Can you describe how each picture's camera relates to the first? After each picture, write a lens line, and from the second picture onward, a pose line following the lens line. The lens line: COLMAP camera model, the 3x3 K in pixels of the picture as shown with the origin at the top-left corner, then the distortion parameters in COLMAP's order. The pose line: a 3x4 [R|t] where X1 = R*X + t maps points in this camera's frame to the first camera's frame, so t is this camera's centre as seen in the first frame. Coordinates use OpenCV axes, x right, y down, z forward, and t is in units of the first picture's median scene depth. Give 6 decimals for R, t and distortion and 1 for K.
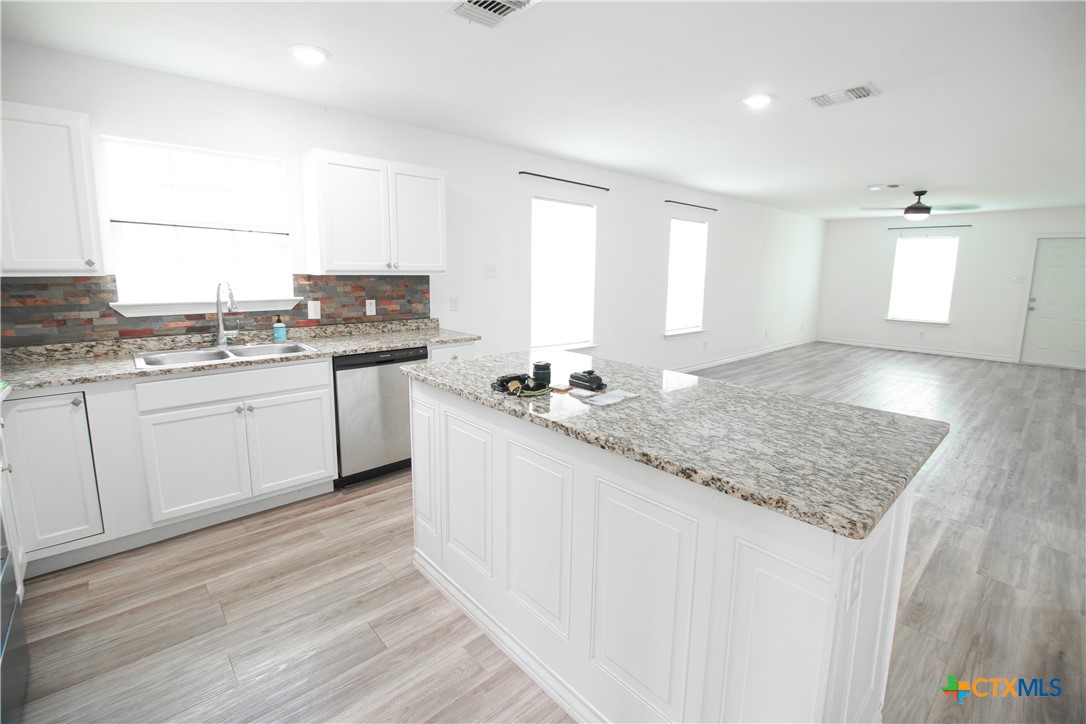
lens RADIAL K [[478.7, 0, 550.8], [0, 478.7, 341.8], [0, 0, 1]] dist [-0.001250, -0.011226]
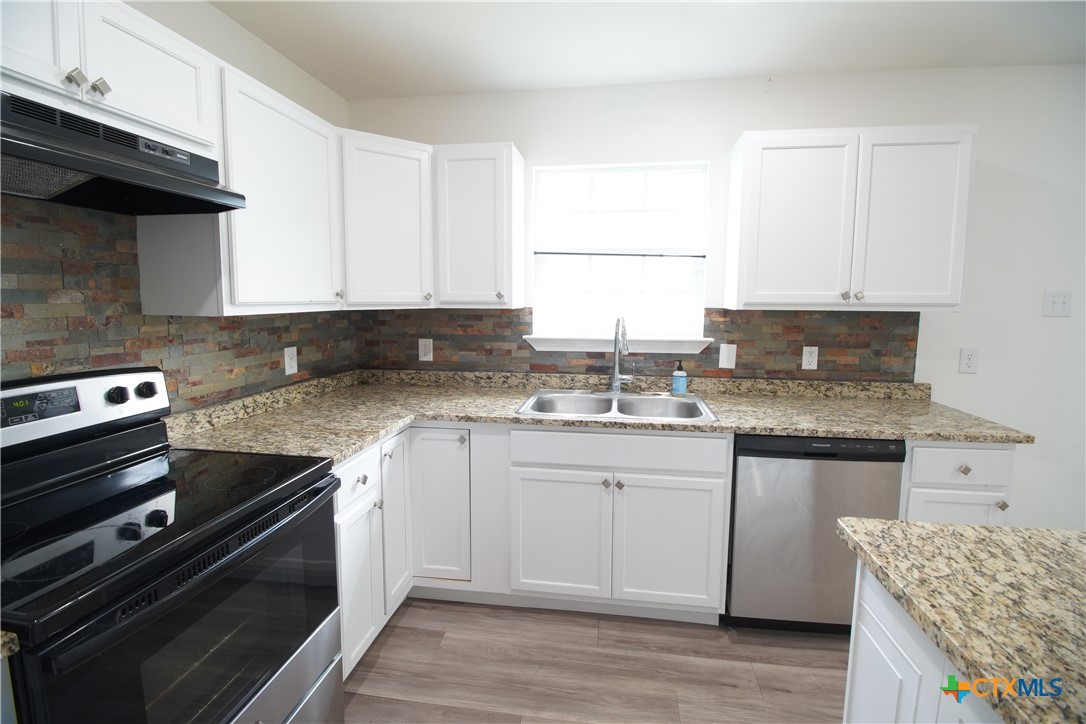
lens RADIAL K [[478.7, 0, 550.8], [0, 478.7, 341.8], [0, 0, 1]] dist [-0.001250, -0.011226]
pose [[0.631786, 0.063420, -0.772544, -0.107786], [-0.113108, 0.993522, -0.010939, -0.055186], [0.766847, 0.094293, 0.634866, 0.352994]]
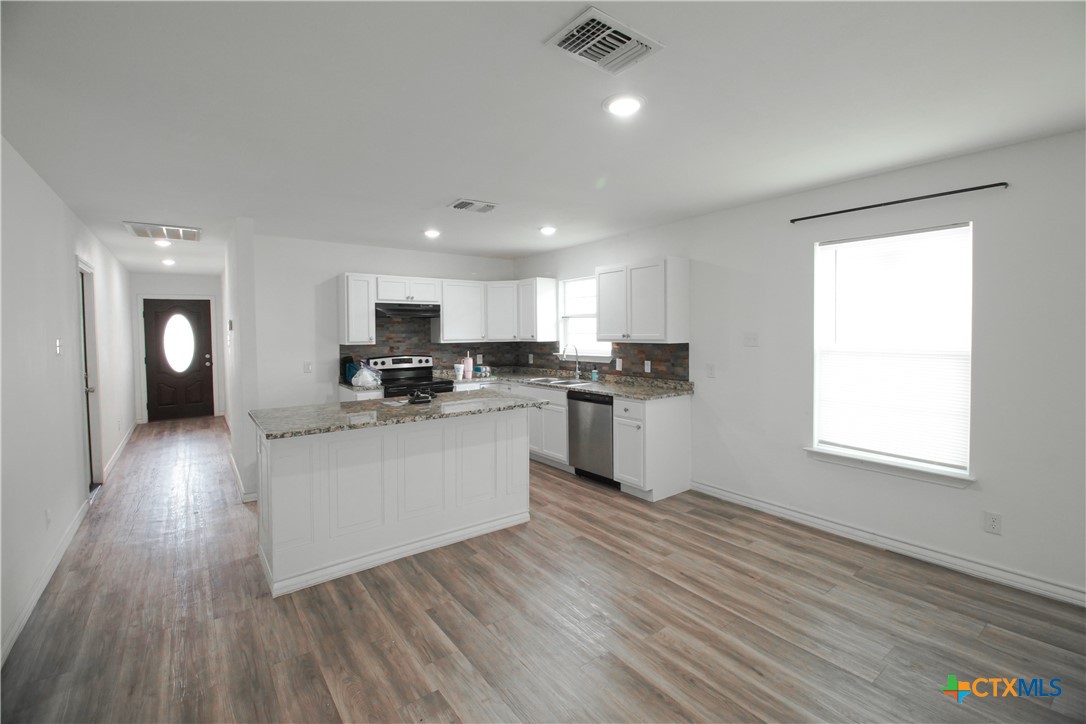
lens RADIAL K [[478.7, 0, 550.8], [0, 478.7, 341.8], [0, 0, 1]] dist [-0.001250, -0.011226]
pose [[-0.091952, 0.010077, -0.995712, 1.169959], [-0.139381, 0.989974, 0.022890, -0.159304], [0.985960, 0.140888, -0.089626, 1.009853]]
